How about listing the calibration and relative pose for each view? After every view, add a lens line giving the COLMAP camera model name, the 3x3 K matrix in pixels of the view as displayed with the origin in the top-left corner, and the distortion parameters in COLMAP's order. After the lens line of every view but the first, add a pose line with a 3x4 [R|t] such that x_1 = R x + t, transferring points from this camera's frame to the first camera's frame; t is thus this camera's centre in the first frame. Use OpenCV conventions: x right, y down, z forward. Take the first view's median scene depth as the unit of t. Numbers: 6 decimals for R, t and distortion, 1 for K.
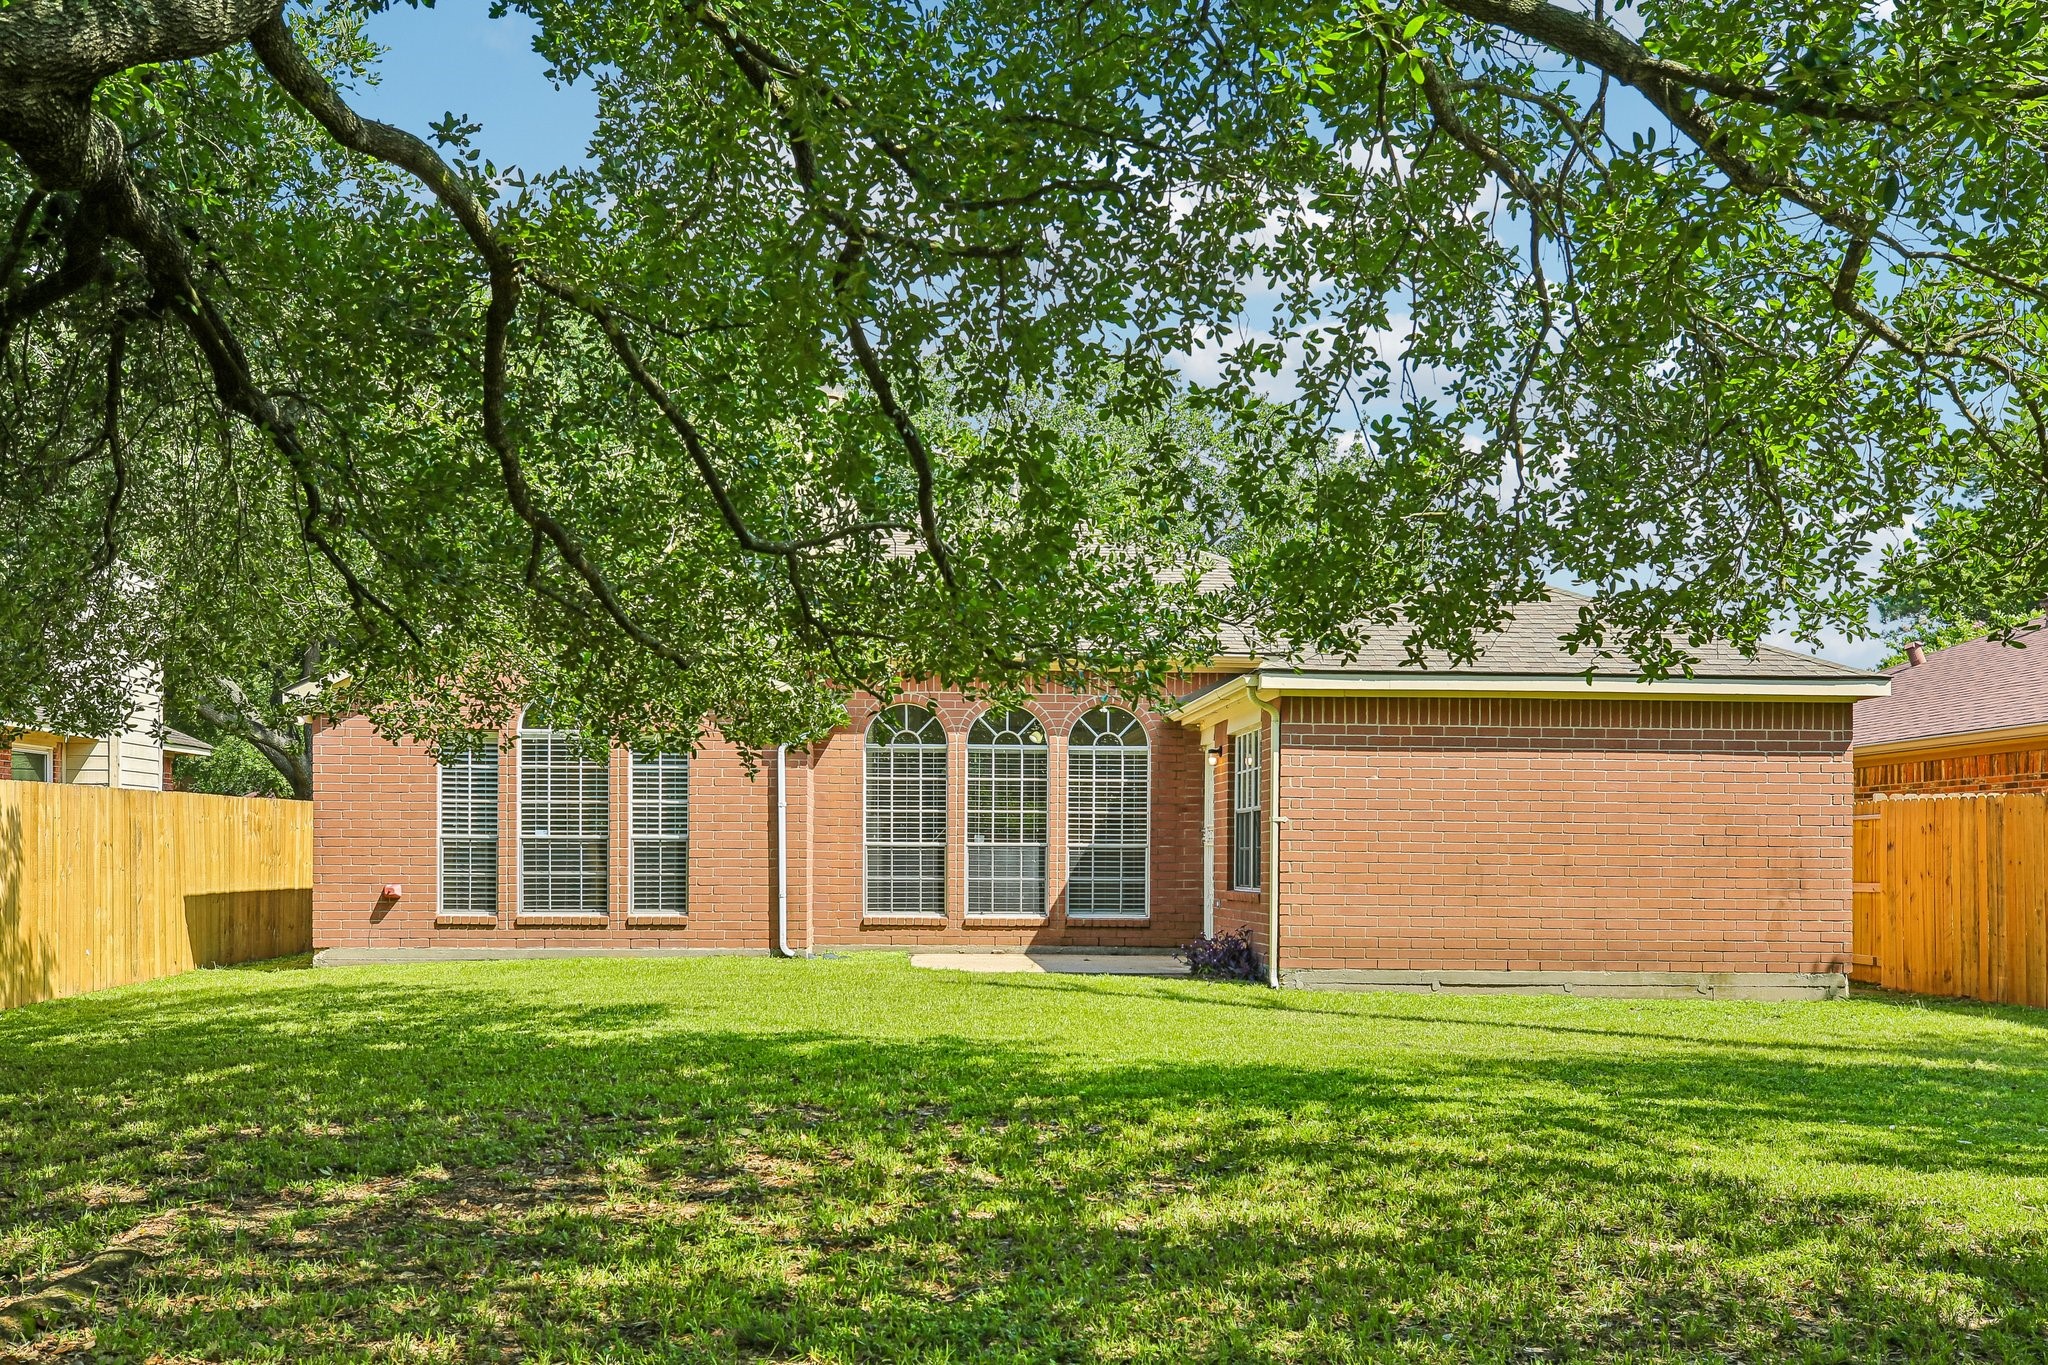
lens RADIAL K [[1949.6, 0, 1029.7], [0, 1949.6, 671.1], [0, 0, 1]] dist [0.090853, 0.003733]
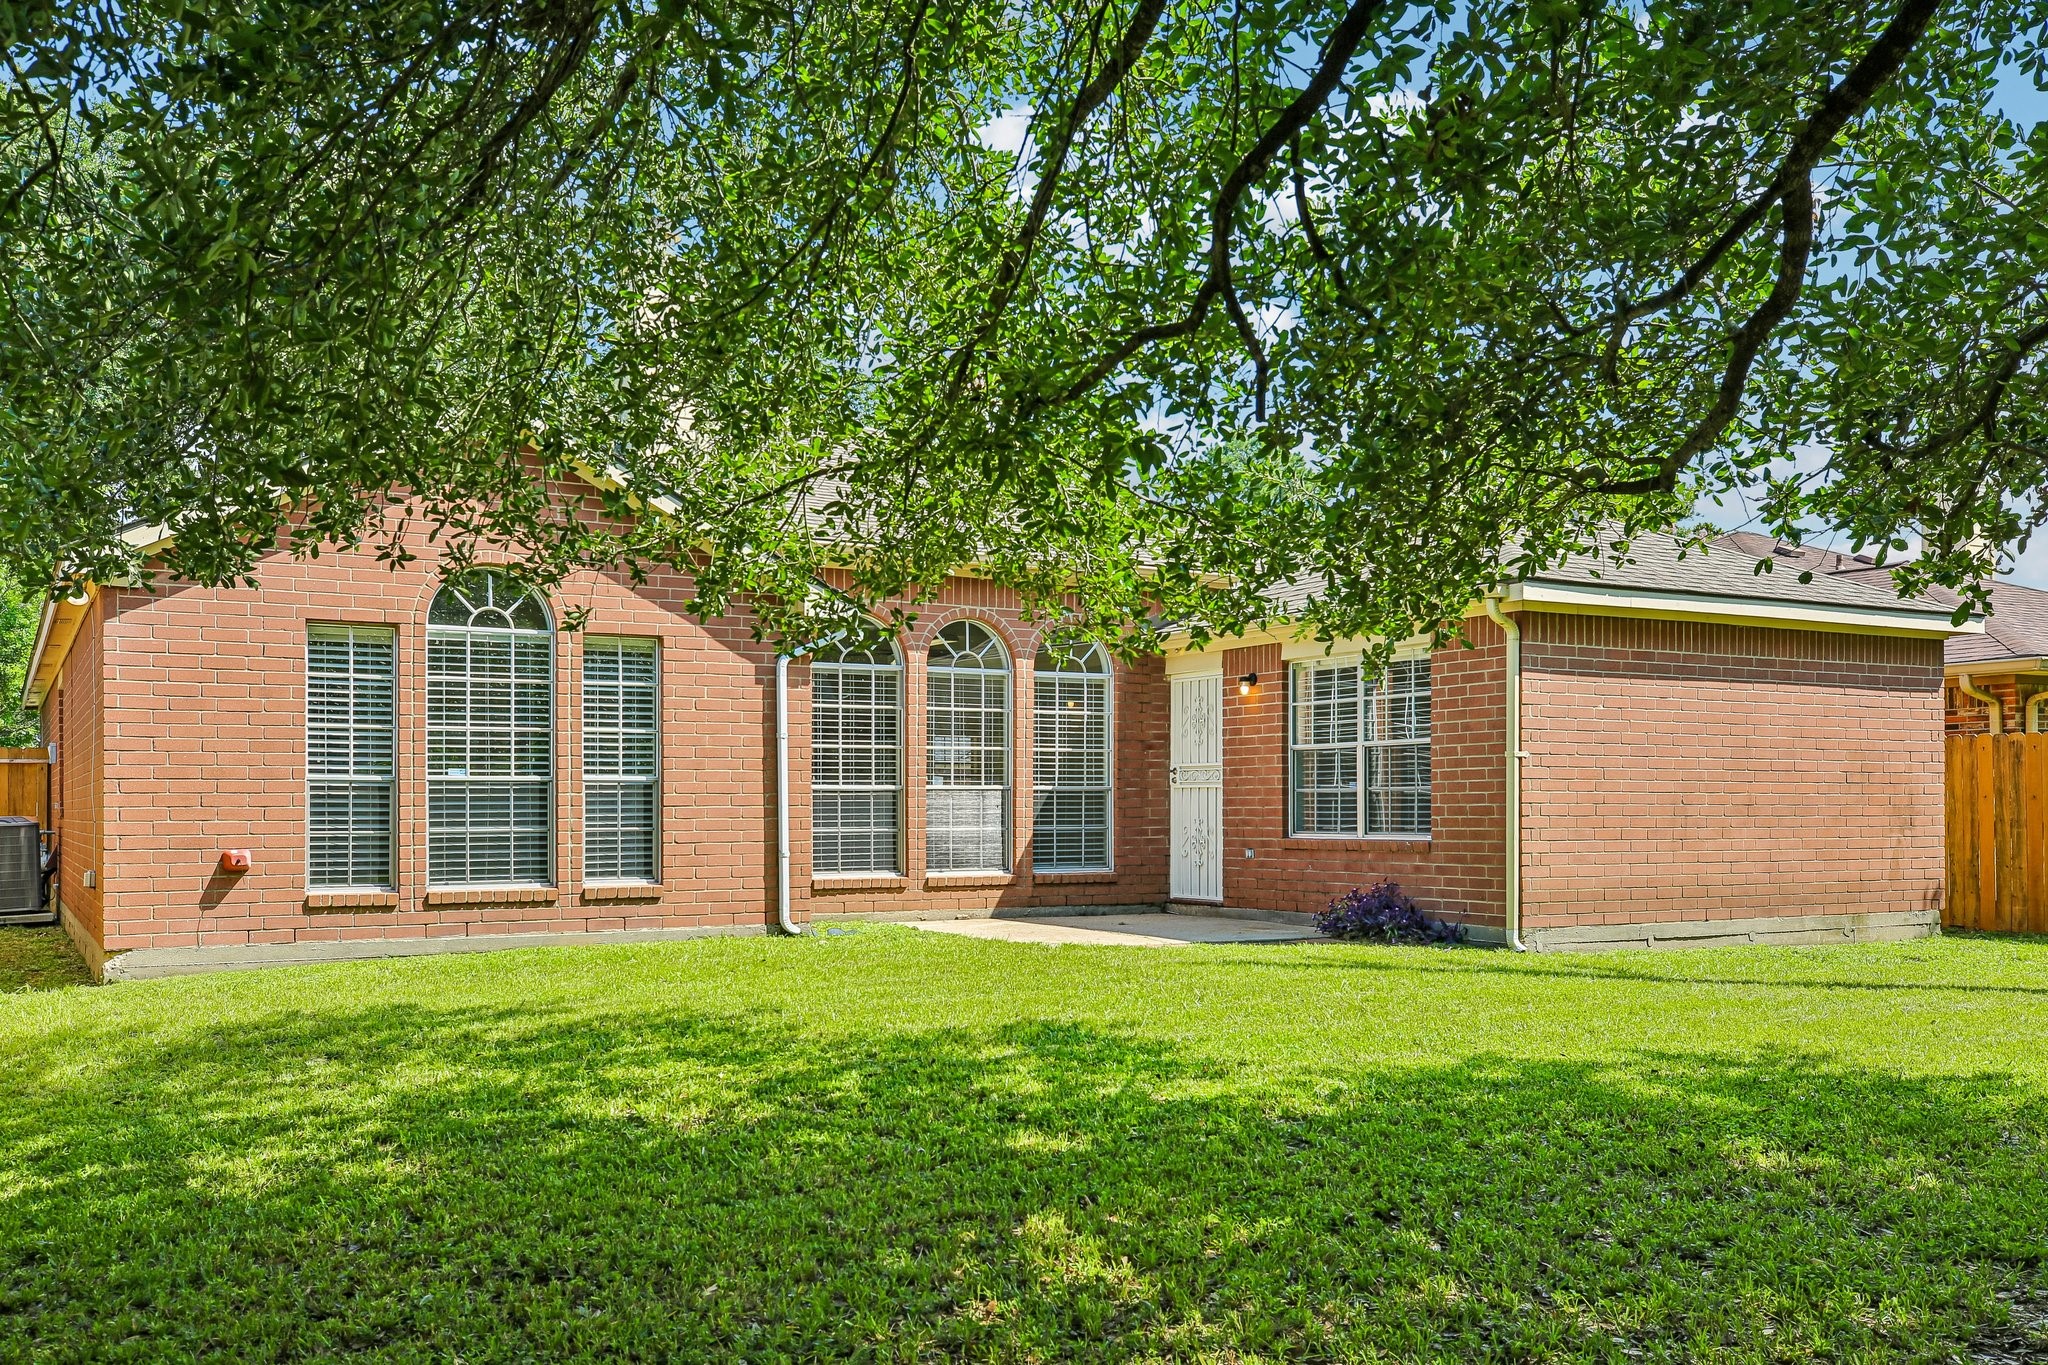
lens RADIAL K [[1769.8, 0, 1020.5], [0, 1769.8, 690.2], [0, 0, 1]] dist [0.077019, -0.006830]
pose [[0.896725, 0.019880, 0.442141, -0.353109], [-0.033161, 0.999201, 0.022326, 0.032204], [-0.441343, -0.034682, 0.896668, 0.341764]]
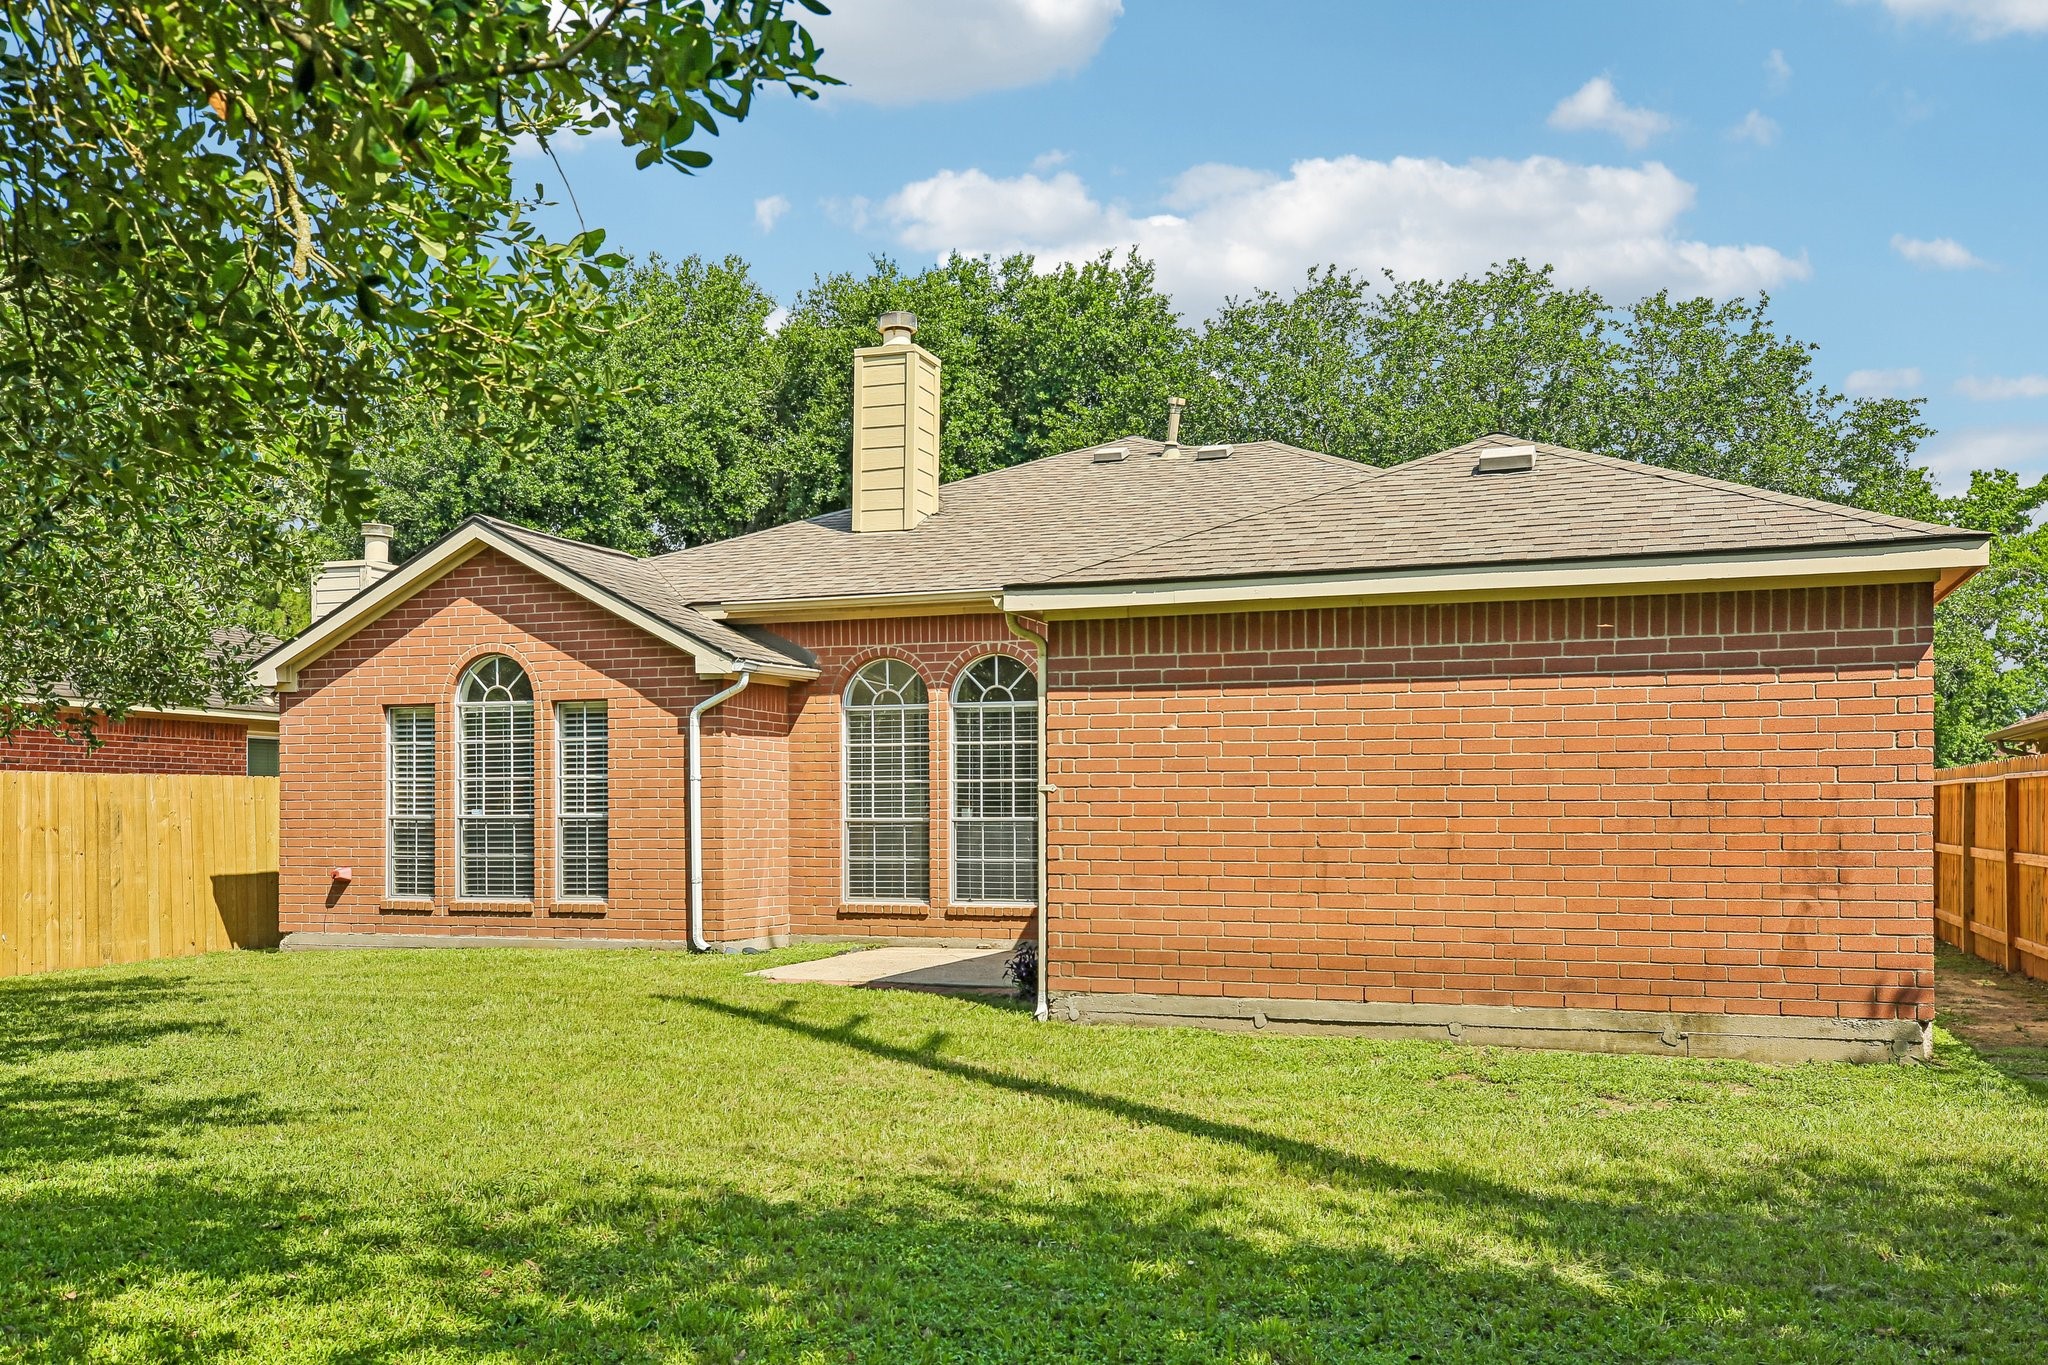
lens RADIAL K [[1772.3, 0, 1024.0], [0, 1772.3, 682.5], [0, 0, 1]] dist [0.053323, -0.003797]
pose [[0.917398, -0.039600, -0.395997, 0.330250], [0.047263, 0.998836, 0.009608, 0.025046], [0.395155, -0.027530, 0.918202, 0.329128]]
